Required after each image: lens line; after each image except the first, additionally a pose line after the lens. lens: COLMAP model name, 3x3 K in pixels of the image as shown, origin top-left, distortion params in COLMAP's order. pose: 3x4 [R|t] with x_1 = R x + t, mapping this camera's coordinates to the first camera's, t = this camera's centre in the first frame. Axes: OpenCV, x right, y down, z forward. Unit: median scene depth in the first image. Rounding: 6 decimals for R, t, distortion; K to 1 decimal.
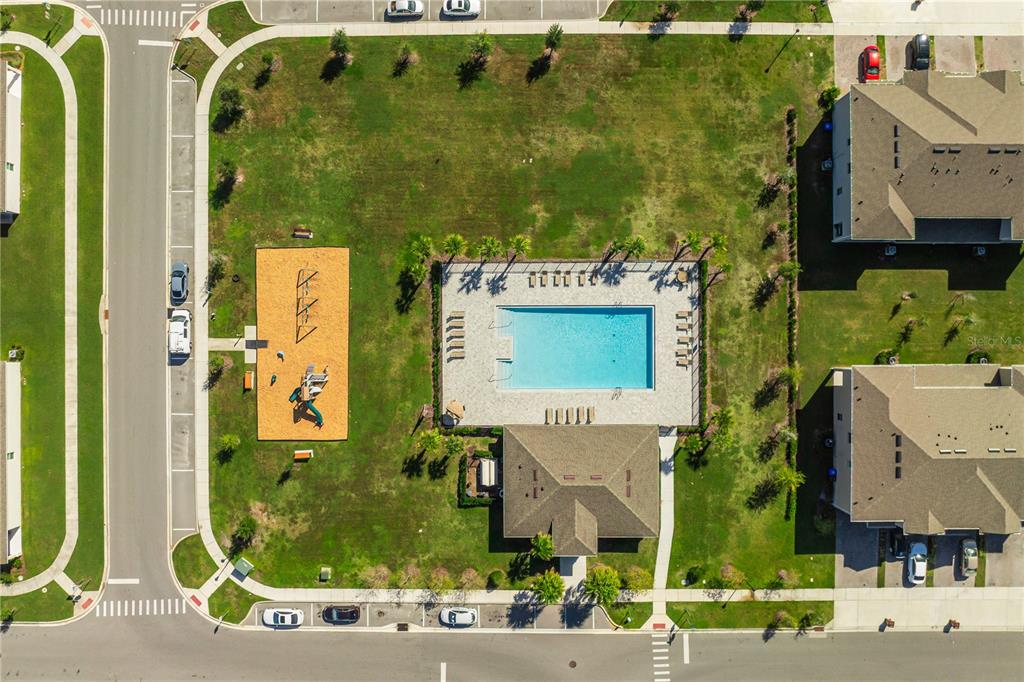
lens RADIAL K [[714.0, 0, 512.0], [0, 714.0, 341.0], [0, 0, 1]] dist [-0.014714, 0.000829]
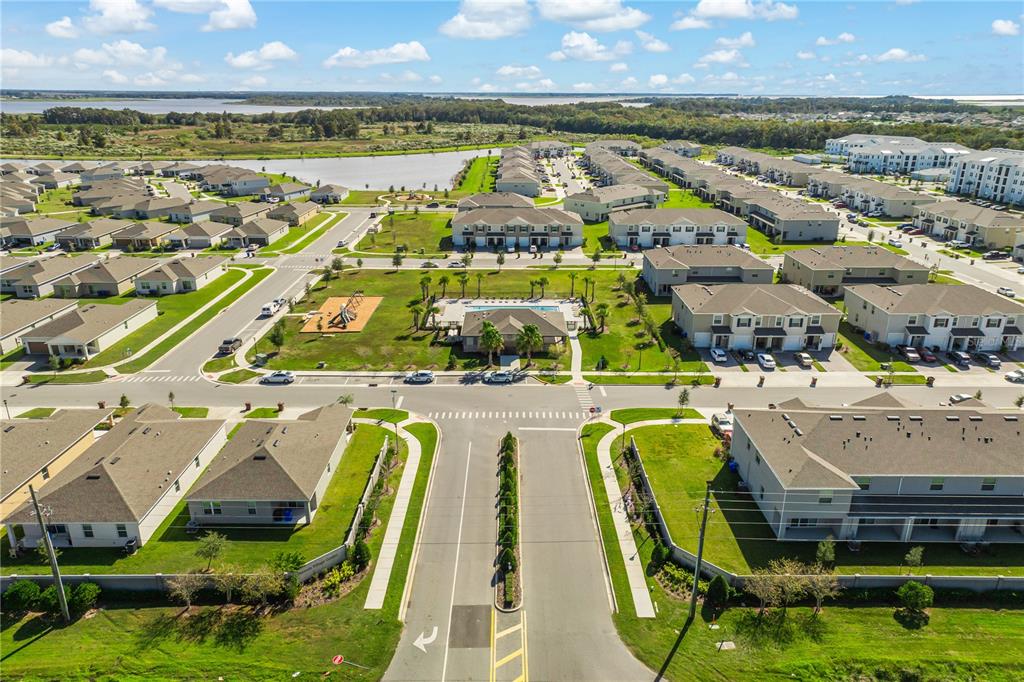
lens RADIAL K [[699.9, 0, 512.0], [0, 699.9, 341.0], [0, 0, 1]] dist [0.133782, -0.201590]
pose [[0.999848, 0.016236, 0.006416, 0.078965], [0.000556, 0.337695, -0.941255, 1.540668], [-0.017449, 0.941116, 0.337635, 0.511317]]
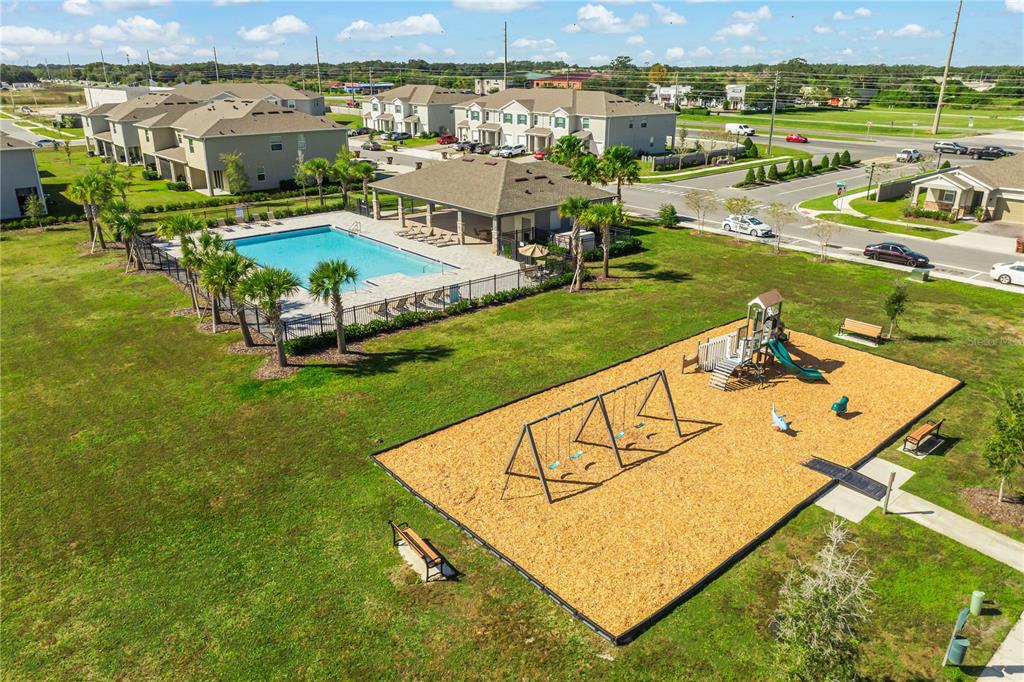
lens RADIAL K [[718.1, 0, 512.0], [0, 718.1, 341.0], [0, 0, 1]] dist [-0.034452, 0.001210]
pose [[-0.651084, -0.257165, 0.714112, -0.460857], [0.758981, -0.228158, 0.609829, -0.254674], [0.006103, 0.939047, 0.343734, 0.856110]]
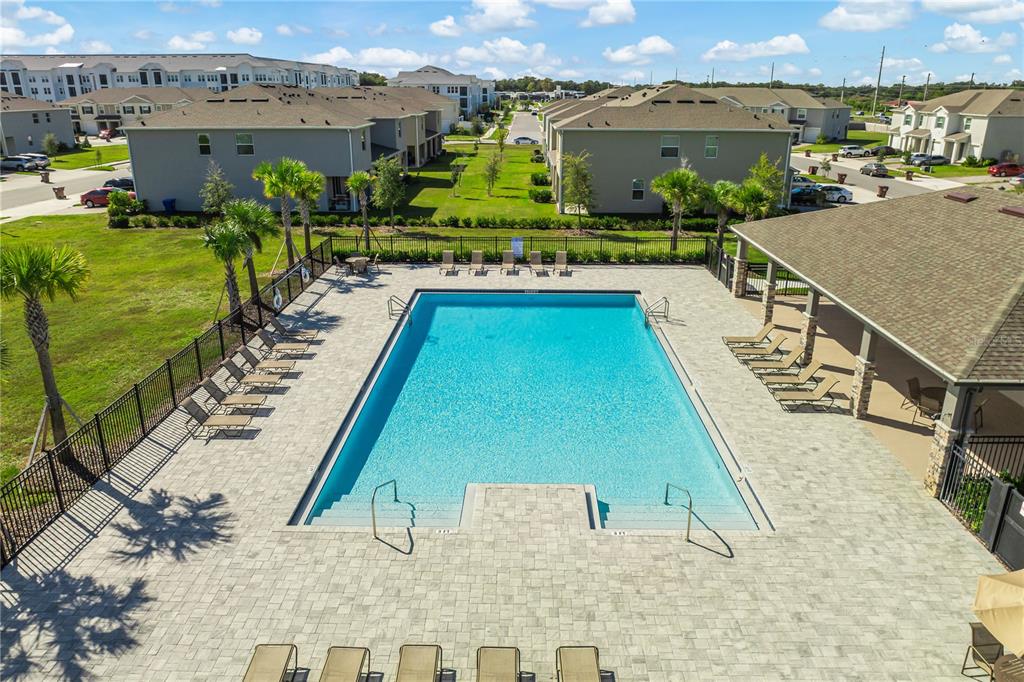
lens RADIAL K [[718.1, 0, 512.0], [0, 718.1, 341.0], [0, 0, 1]] dist [-0.034452, 0.001210]
pose [[0.018278, -0.314264, 0.949160, -0.172471], [0.999827, 0.008924, -0.016299, 0.008149], [-0.003348, 0.949294, 0.314373, 0.897390]]
